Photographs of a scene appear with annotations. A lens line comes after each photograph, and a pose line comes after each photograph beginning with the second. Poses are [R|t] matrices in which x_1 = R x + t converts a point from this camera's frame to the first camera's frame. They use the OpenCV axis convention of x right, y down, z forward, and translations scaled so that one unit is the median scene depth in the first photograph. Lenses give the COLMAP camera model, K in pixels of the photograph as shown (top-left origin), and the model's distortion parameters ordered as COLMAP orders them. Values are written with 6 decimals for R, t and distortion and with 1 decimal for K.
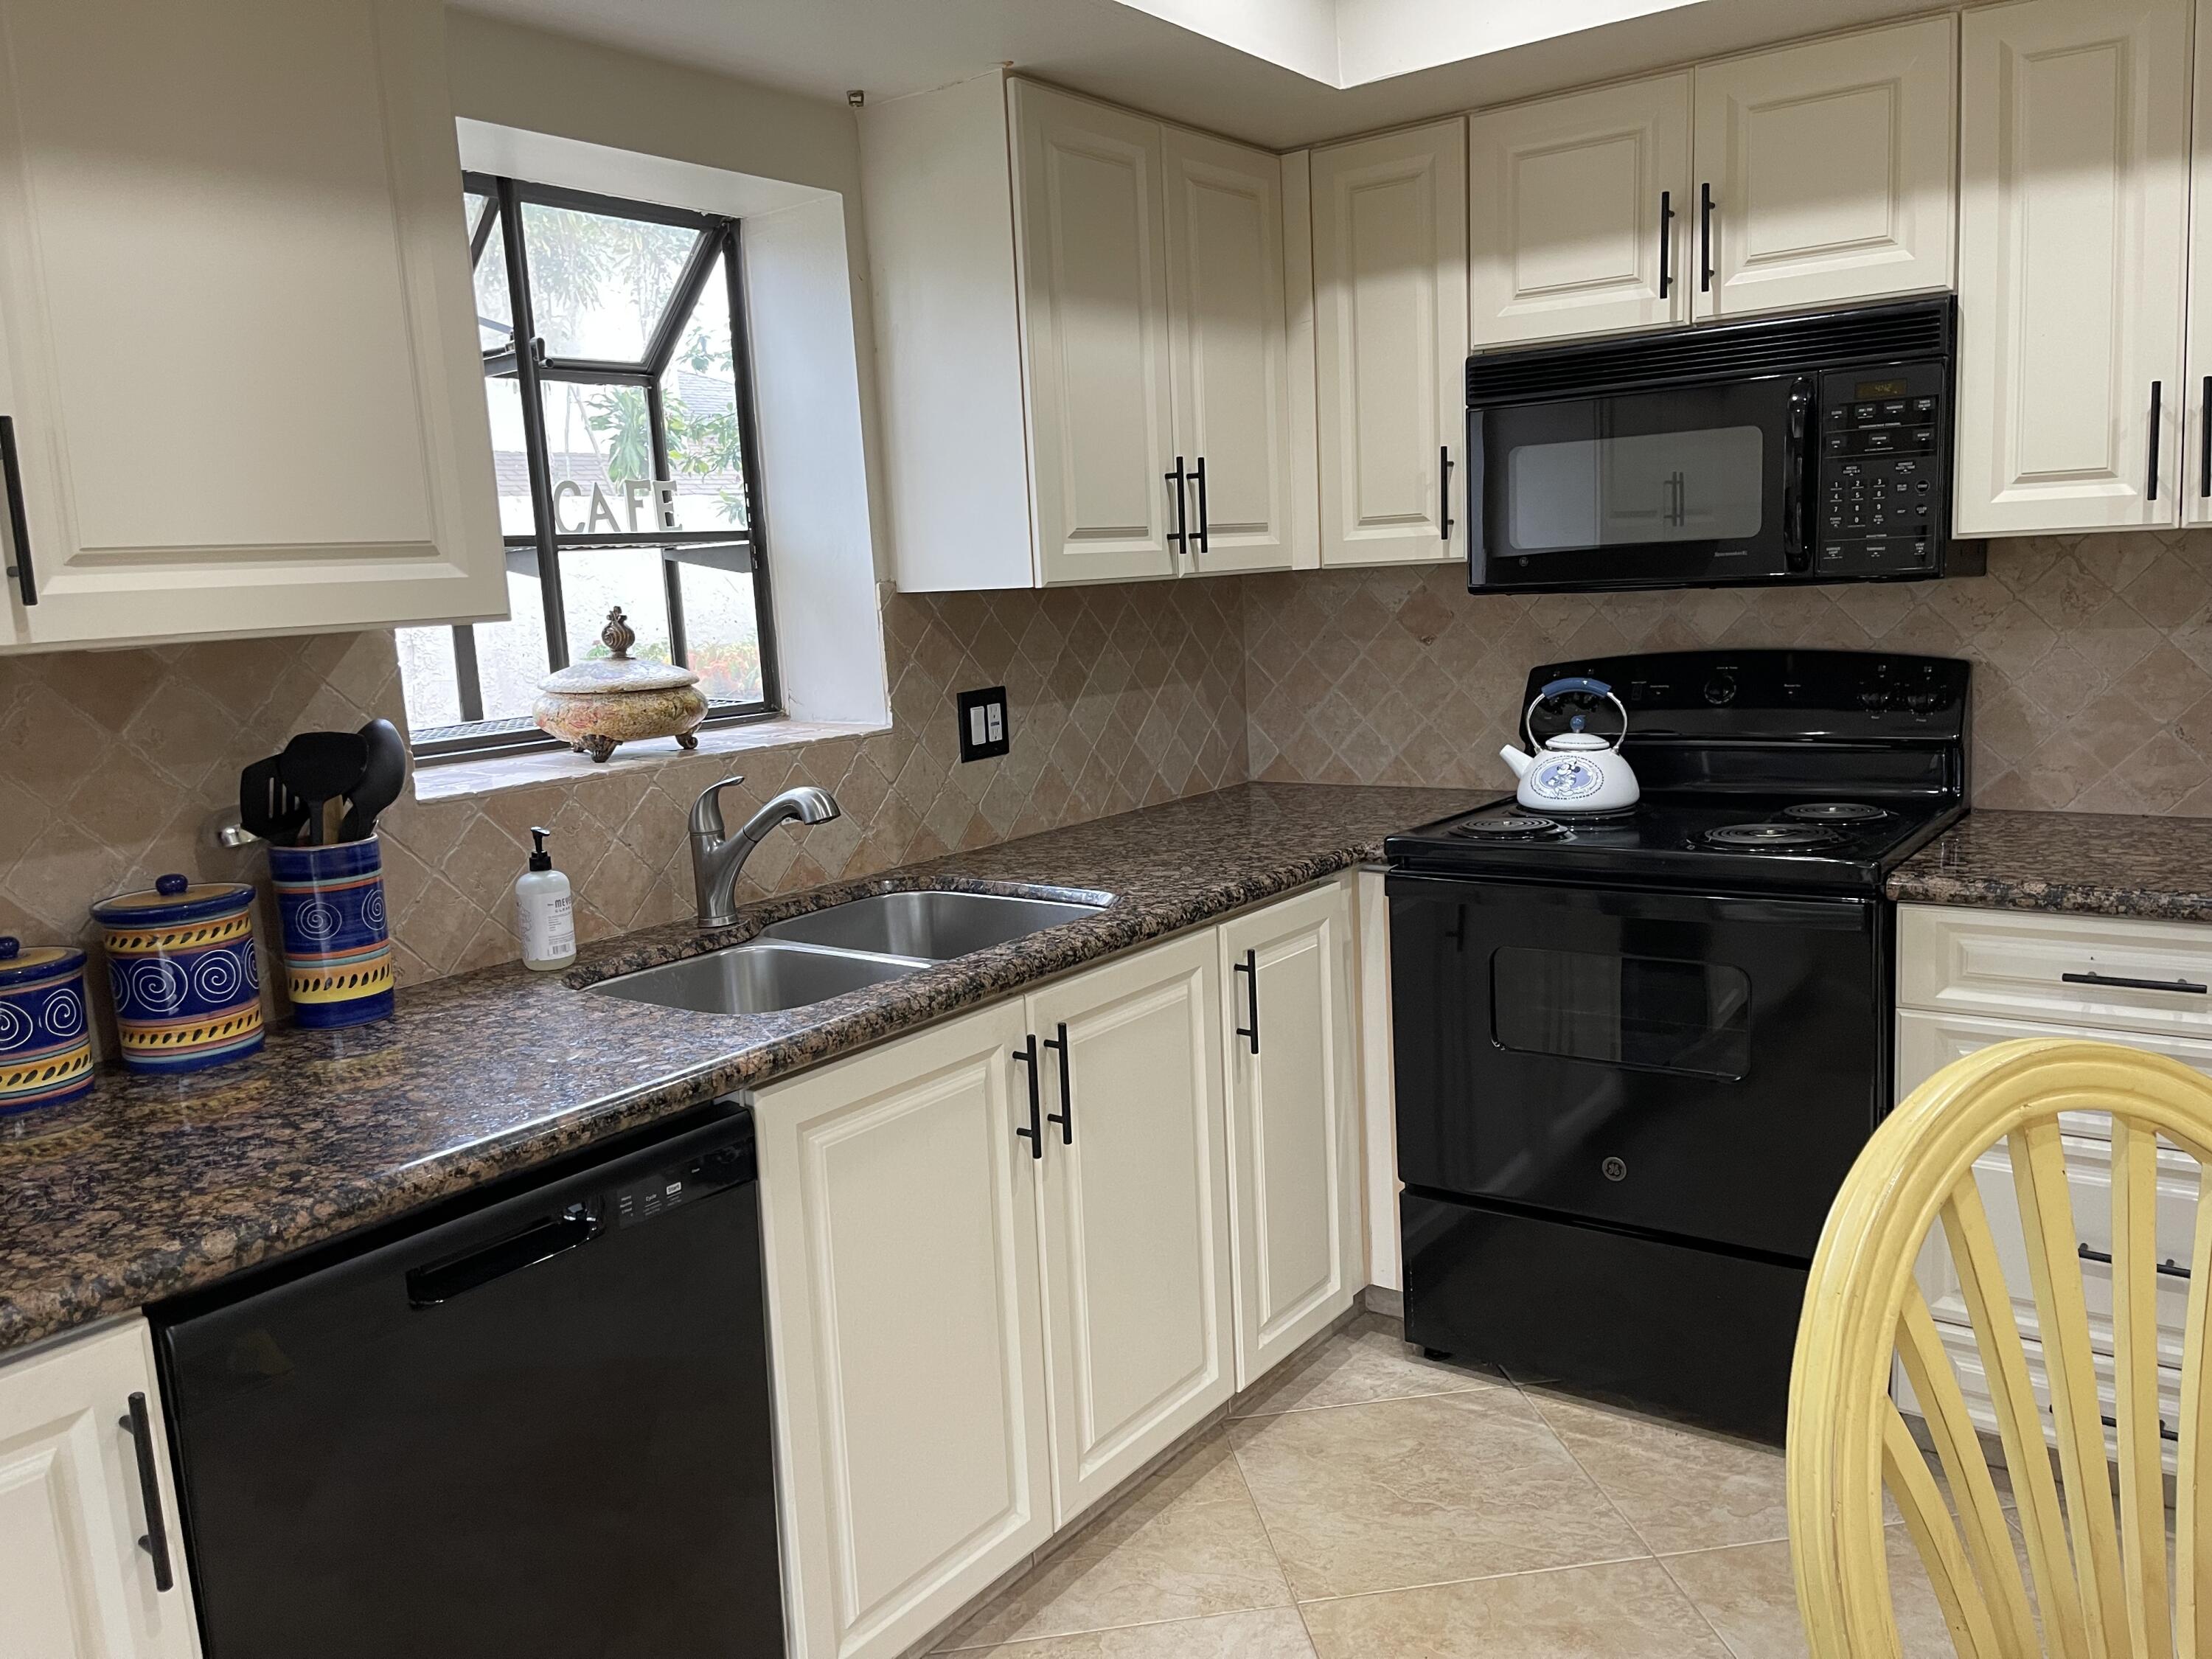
lens RADIAL K [[1682.3, 0, 1113.1], [0, 1682.3, 828.0], [0, 0, 1]] dist [0.007335, -0.019134]
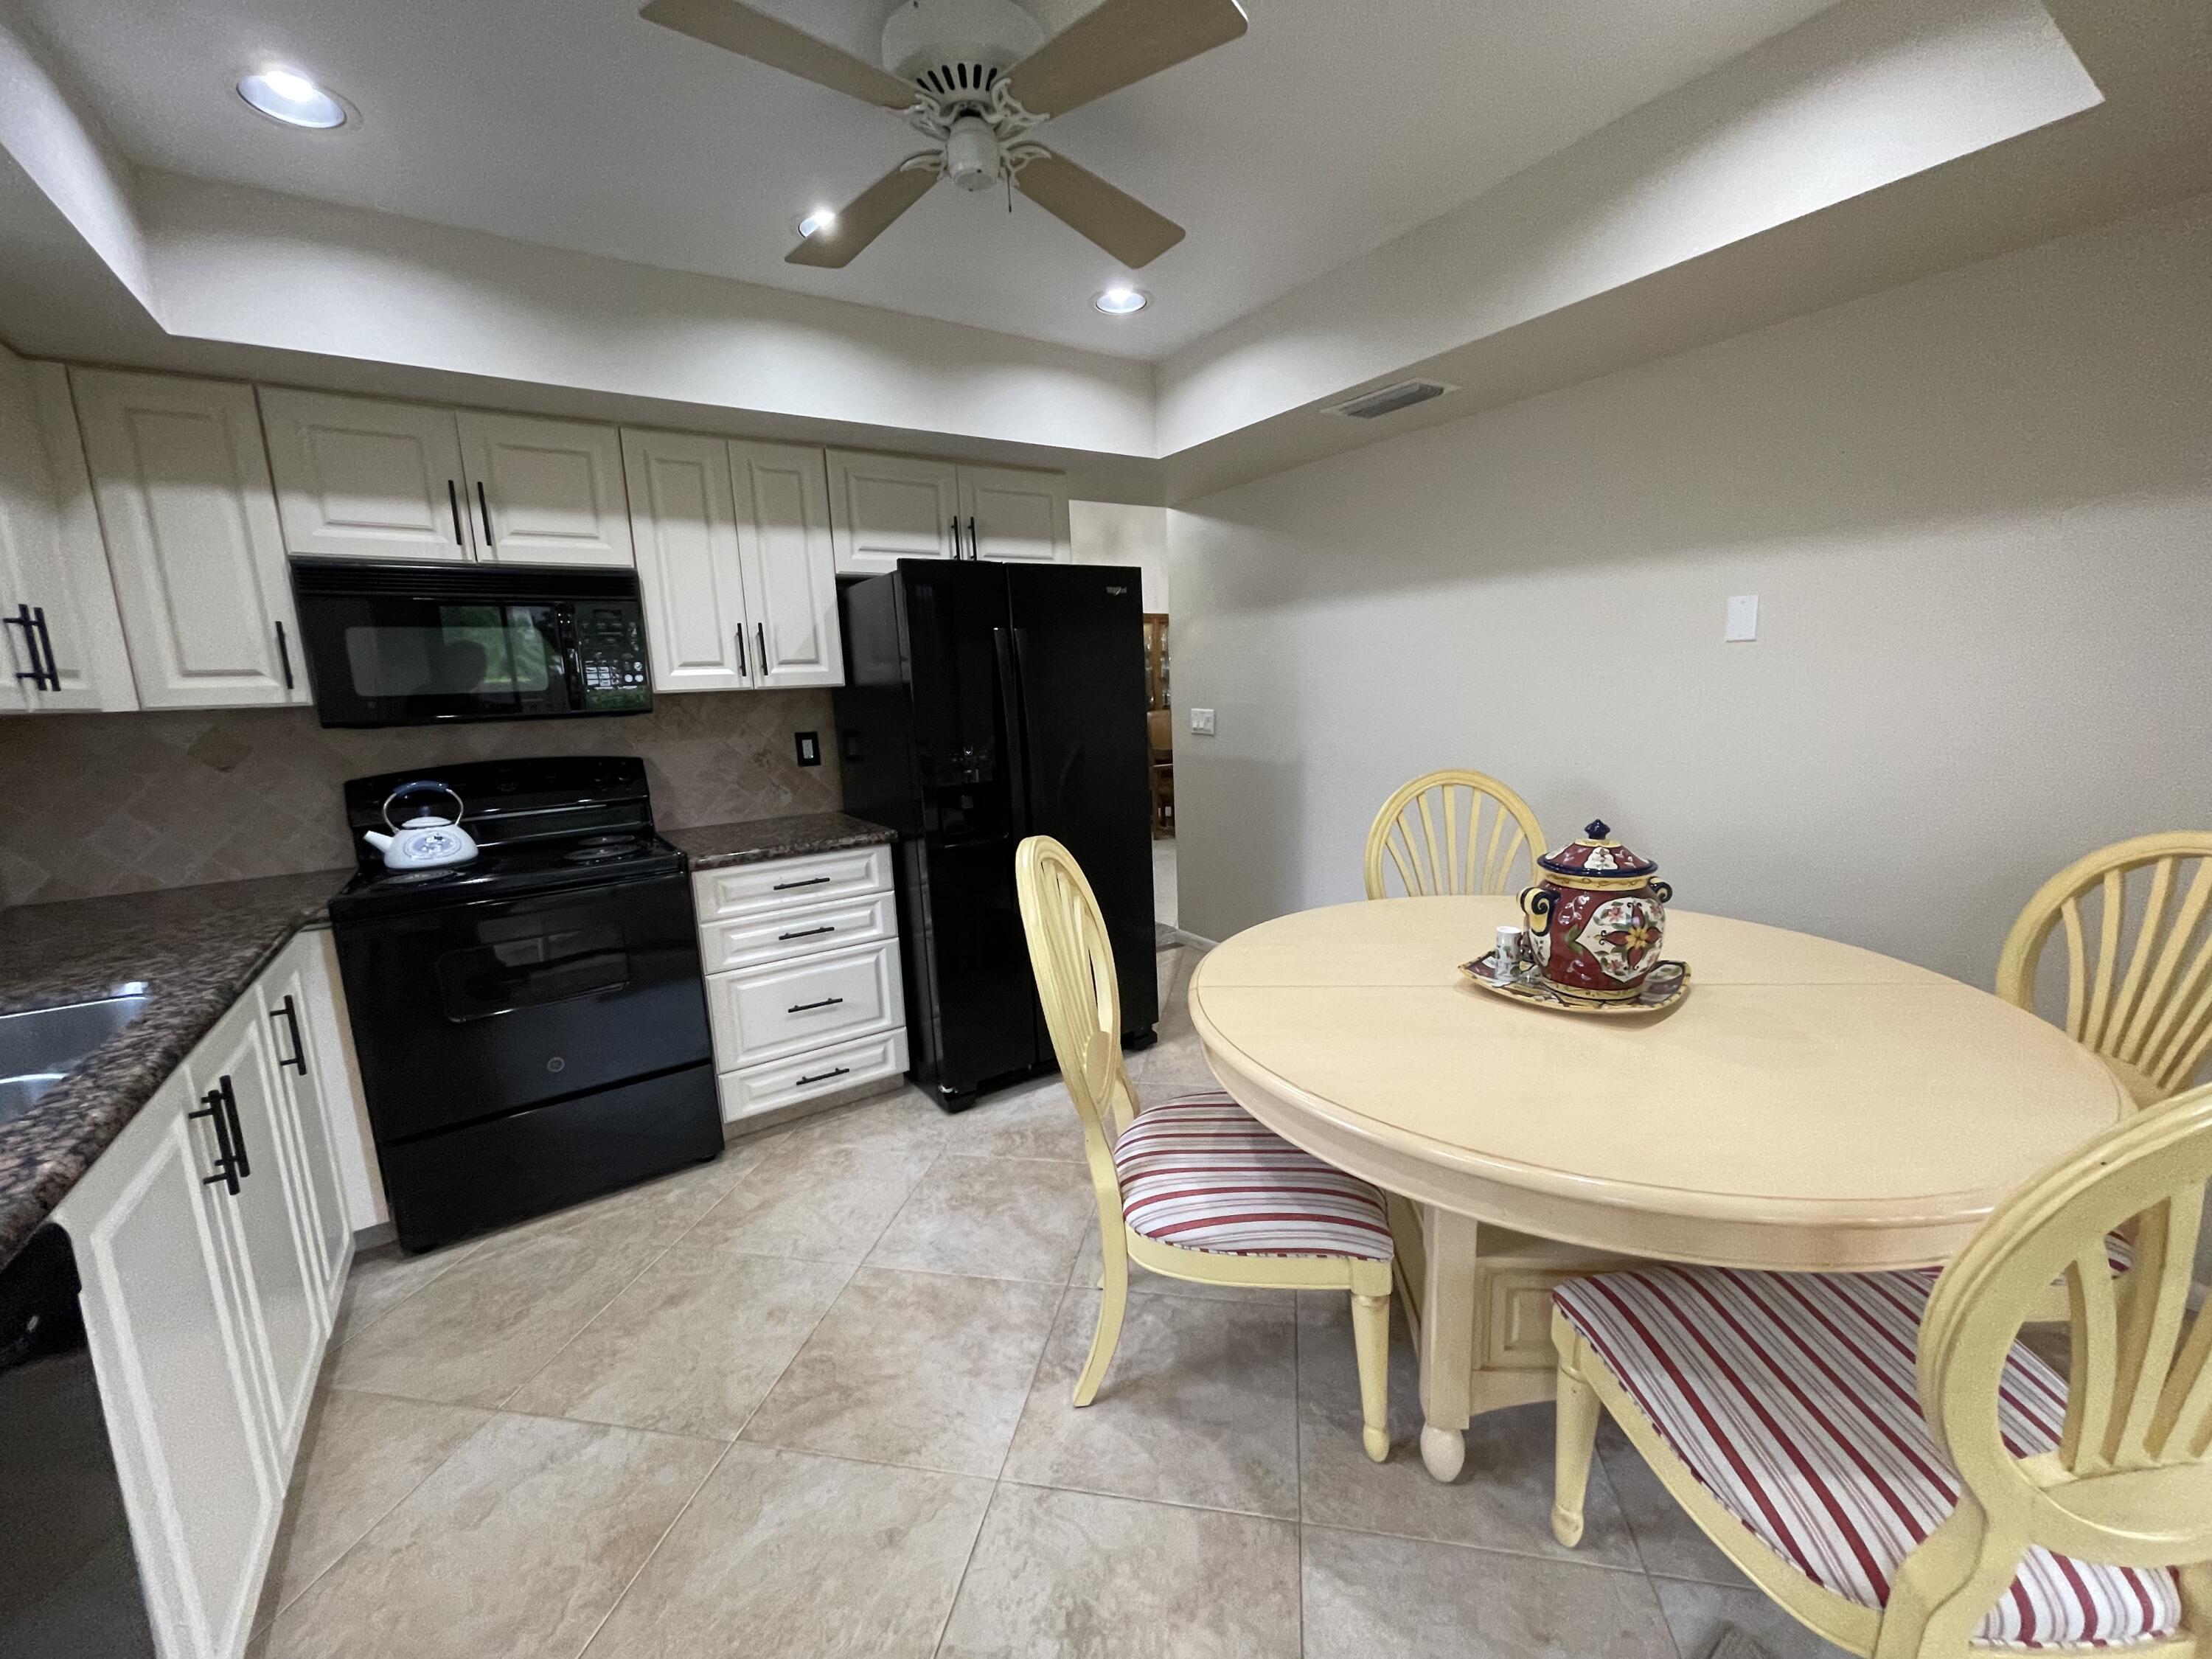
lens RADIAL K [[894.2, 0, 1107.5], [0, 894.2, 836.4], [0, 0, 1]] dist [-0.003774, 0.001693]
pose [[0.307536, -0.120526, 0.943872, -0.327322], [0.169845, 0.982969, 0.070179, 0.010682], [-0.936256, 0.138729, 0.322769, 0.164912]]
